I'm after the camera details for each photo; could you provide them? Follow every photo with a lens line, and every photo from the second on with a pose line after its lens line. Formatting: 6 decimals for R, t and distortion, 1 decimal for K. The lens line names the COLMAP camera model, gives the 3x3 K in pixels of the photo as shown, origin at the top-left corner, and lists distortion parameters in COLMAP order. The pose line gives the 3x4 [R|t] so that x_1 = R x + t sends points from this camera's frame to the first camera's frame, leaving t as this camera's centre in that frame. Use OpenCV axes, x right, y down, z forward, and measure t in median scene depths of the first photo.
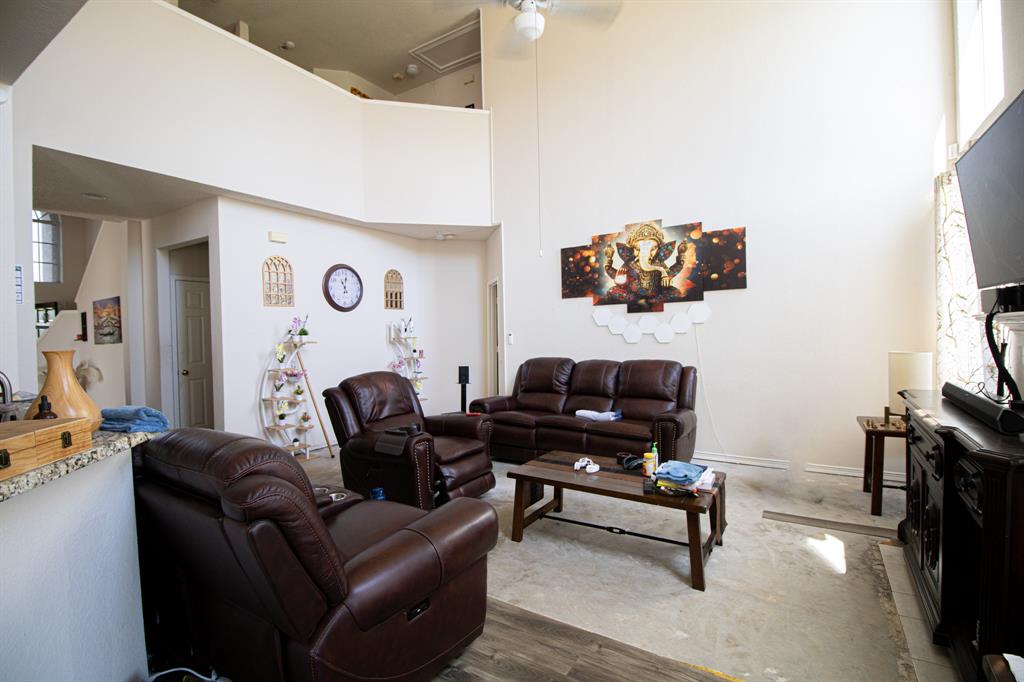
lens RADIAL K [[479.7, 0, 510.8], [0, 479.7, 339.0], [0, 0, 1]] dist [-0.001485, -0.000114]
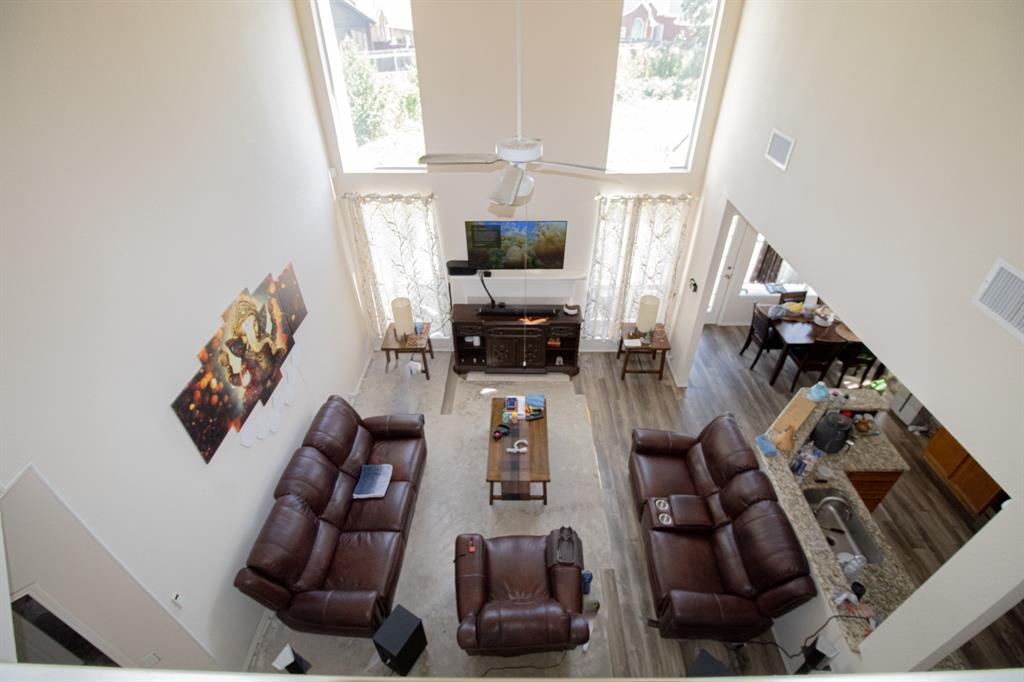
lens RADIAL K [[479.7, 0, 511.2], [0, 479.7, 345.3], [0, 0, 1]] dist [-0.001485, -0.000114]
pose [[-0.517513, -0.499420, 0.694809, -0.476248], [0.031778, 0.800223, 0.598860, -0.603272], [-0.855085, 0.331997, -0.398256, 0.936398]]
